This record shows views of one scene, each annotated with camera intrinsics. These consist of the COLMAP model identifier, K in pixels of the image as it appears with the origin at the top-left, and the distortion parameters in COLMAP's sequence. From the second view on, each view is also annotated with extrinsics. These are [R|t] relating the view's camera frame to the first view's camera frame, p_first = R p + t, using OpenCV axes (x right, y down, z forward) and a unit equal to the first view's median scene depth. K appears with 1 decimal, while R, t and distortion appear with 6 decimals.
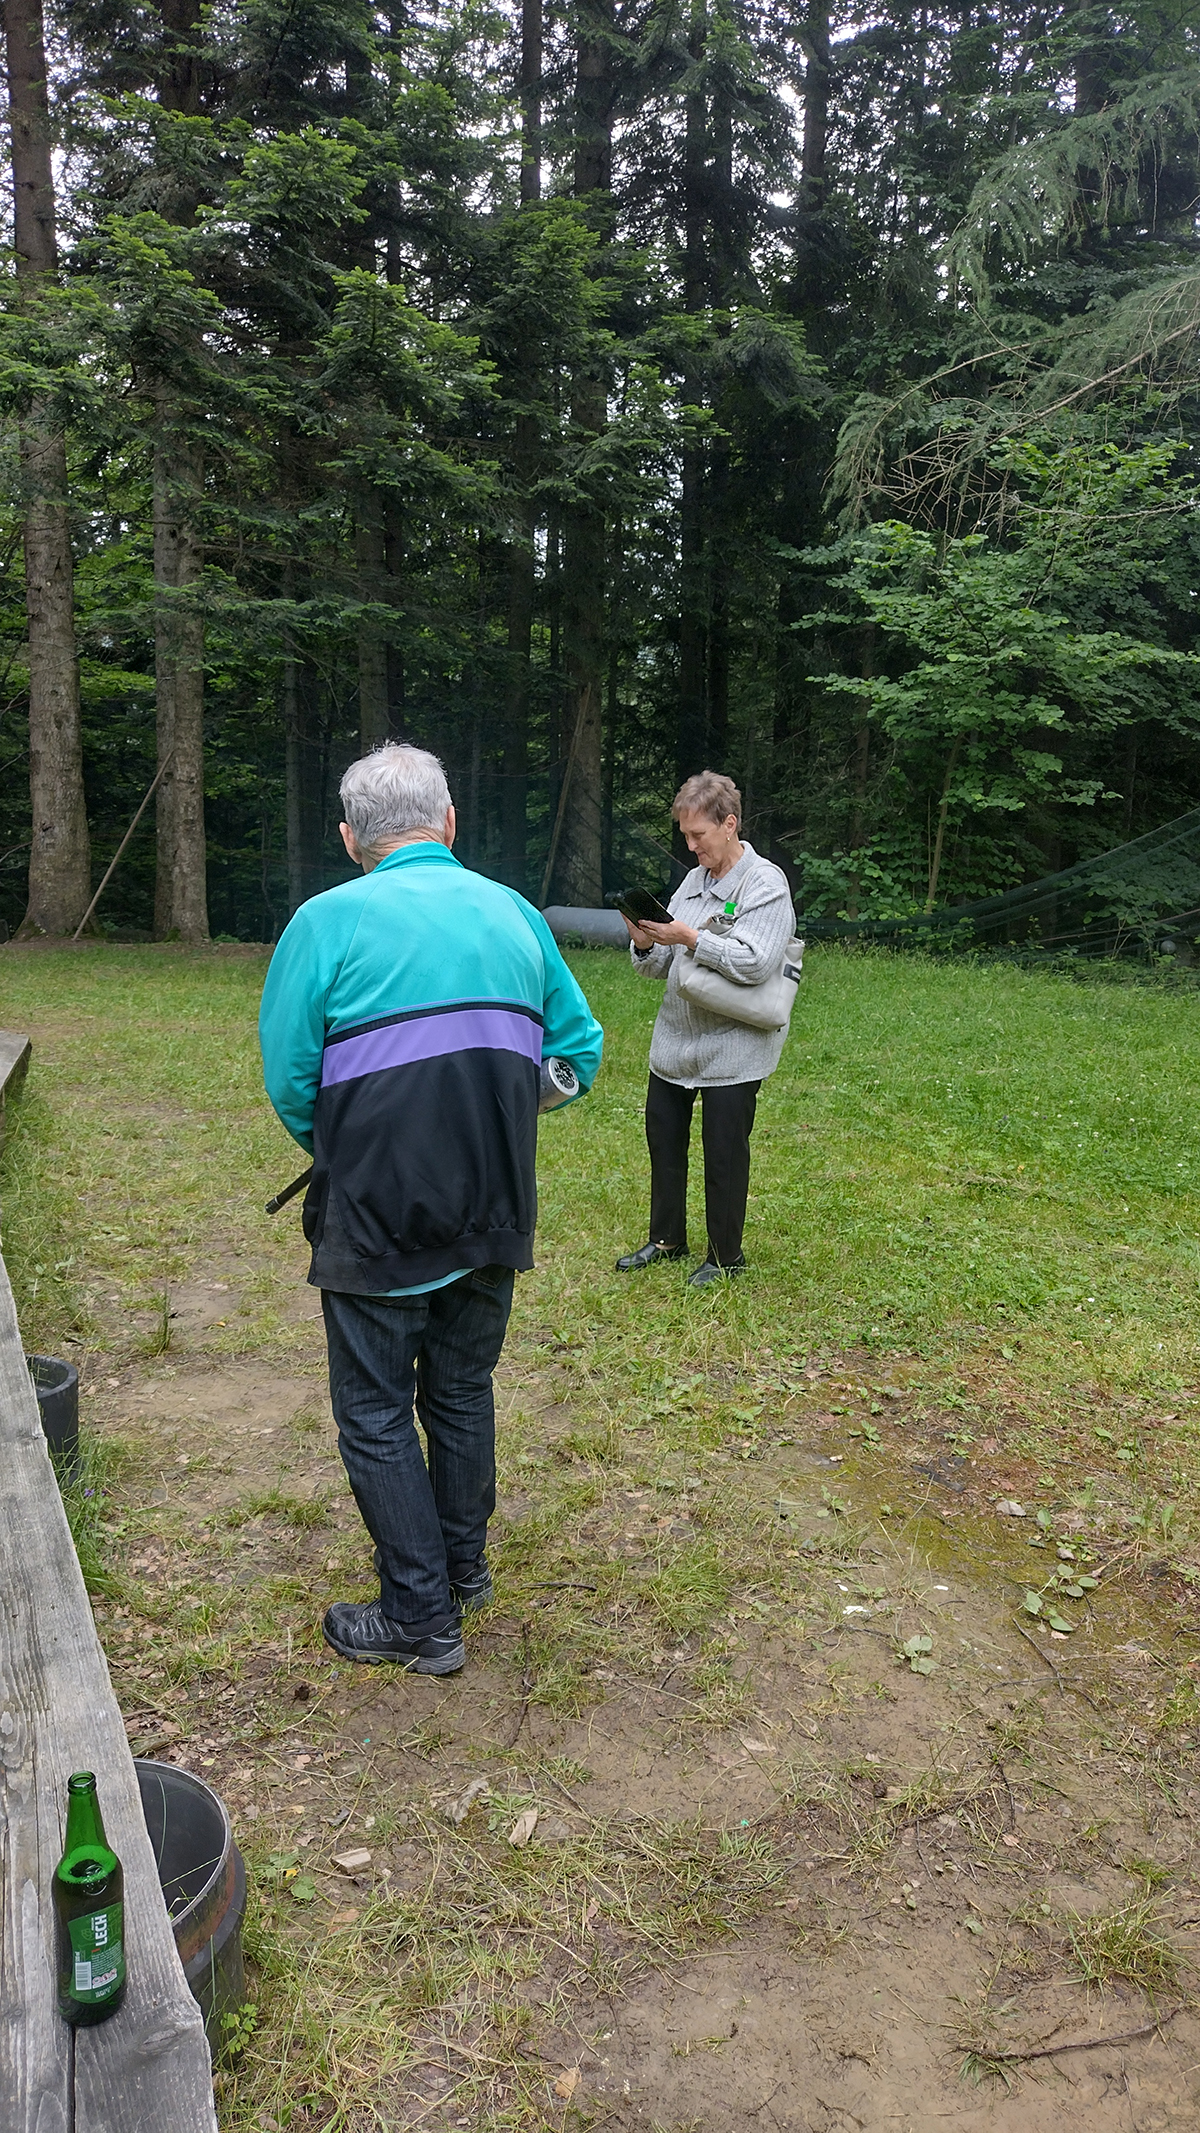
lens RADIAL K [[1594.8, 0, 595.4], [0, 1594.8, 1053.9], [0, 0, 1]] dist [0.104555, -0.170058]
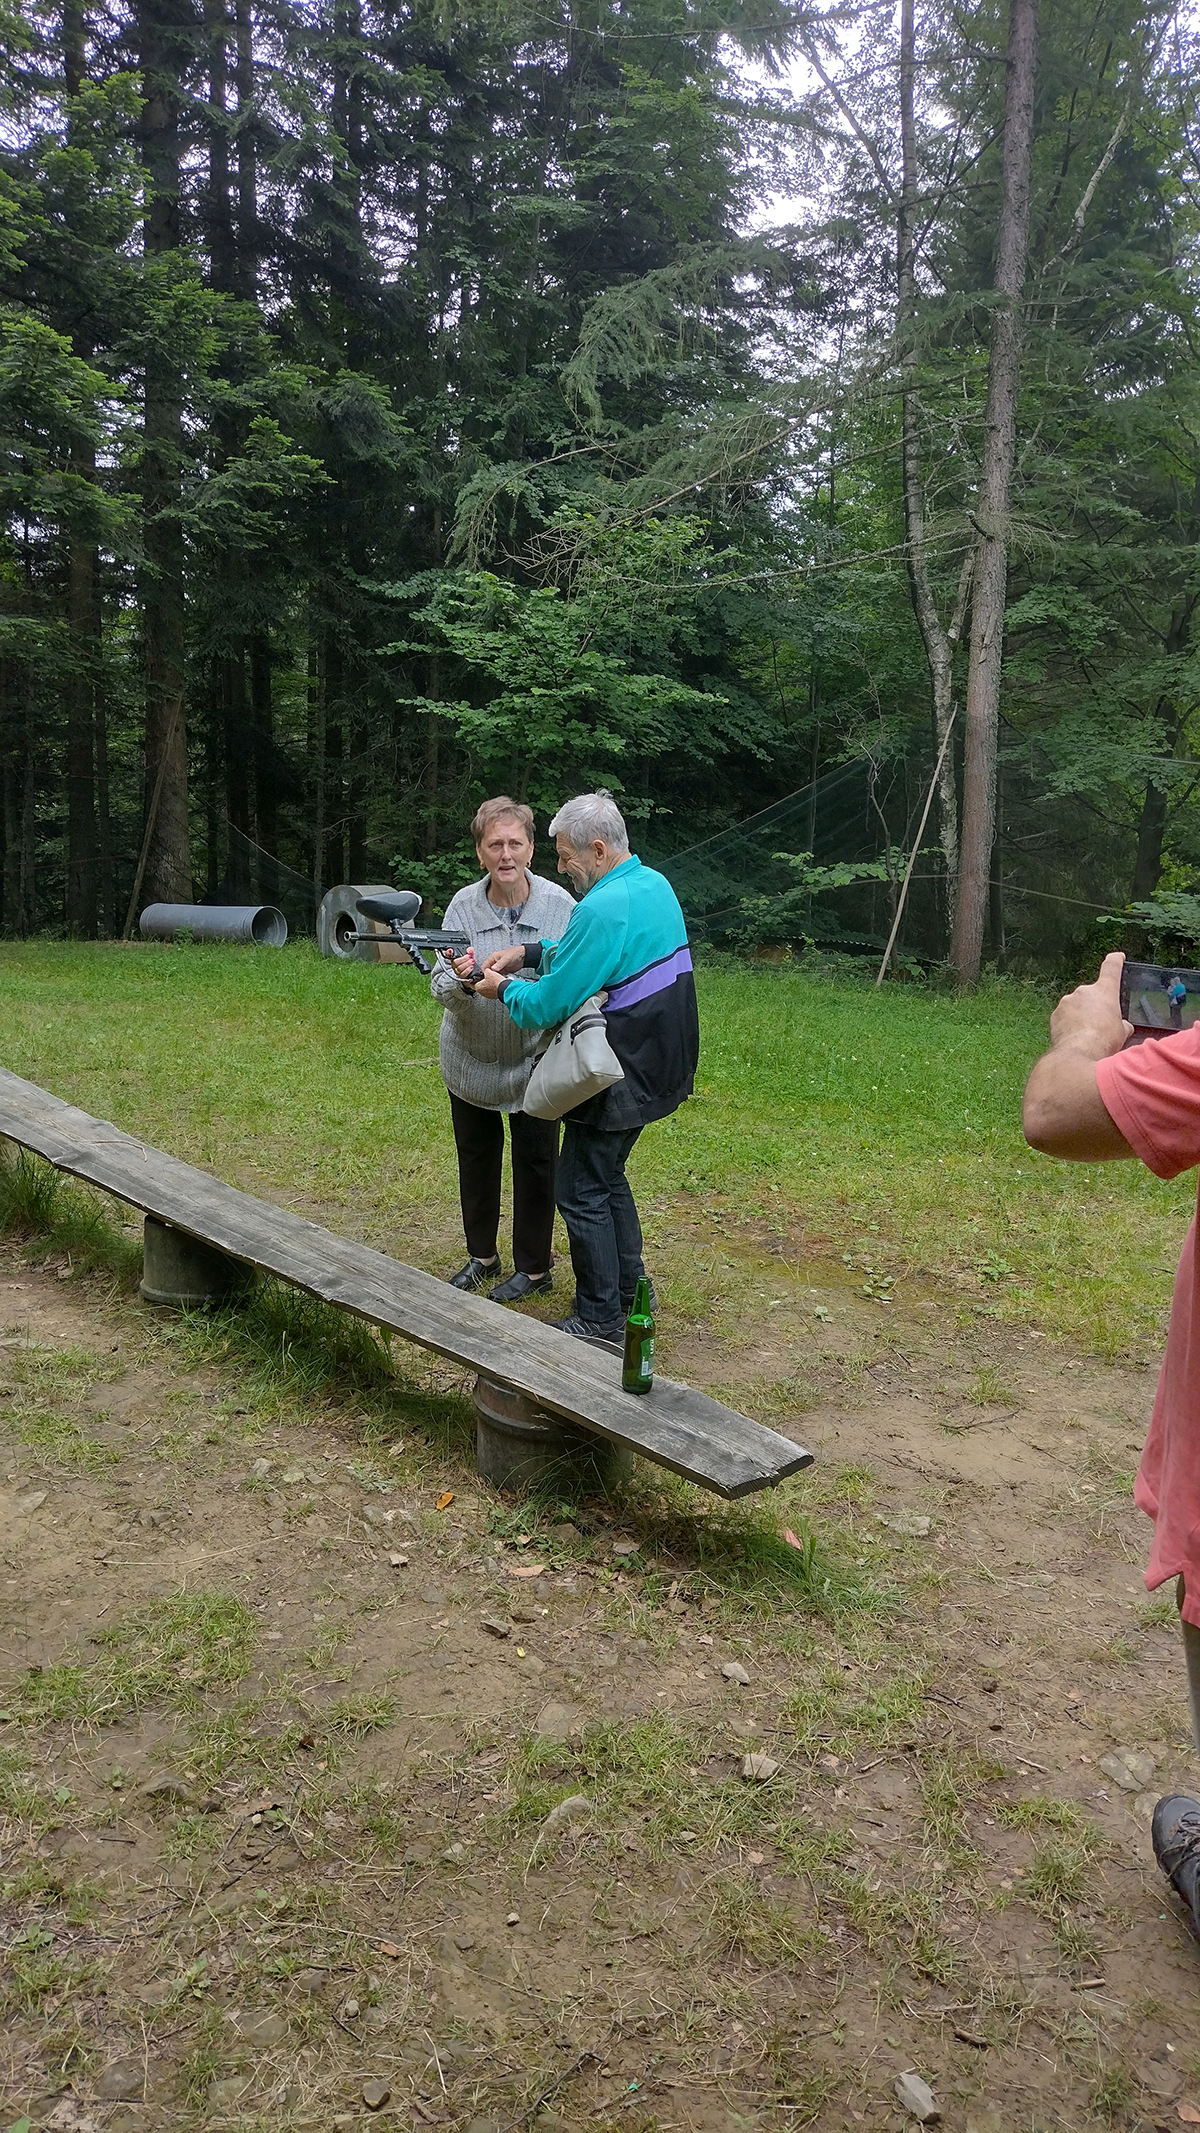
lens RADIAL K [[1594.8, 0, 595.4], [0, 1594.8, 1053.9], [0, 0, 1]] dist [0.104555, -0.170058]
pose [[0.947299, -0.035693, 0.318357, -0.111575], [0.035943, 0.999341, 0.005092, 0.013202], [-0.318329, 0.006619, 0.947957, -0.112560]]
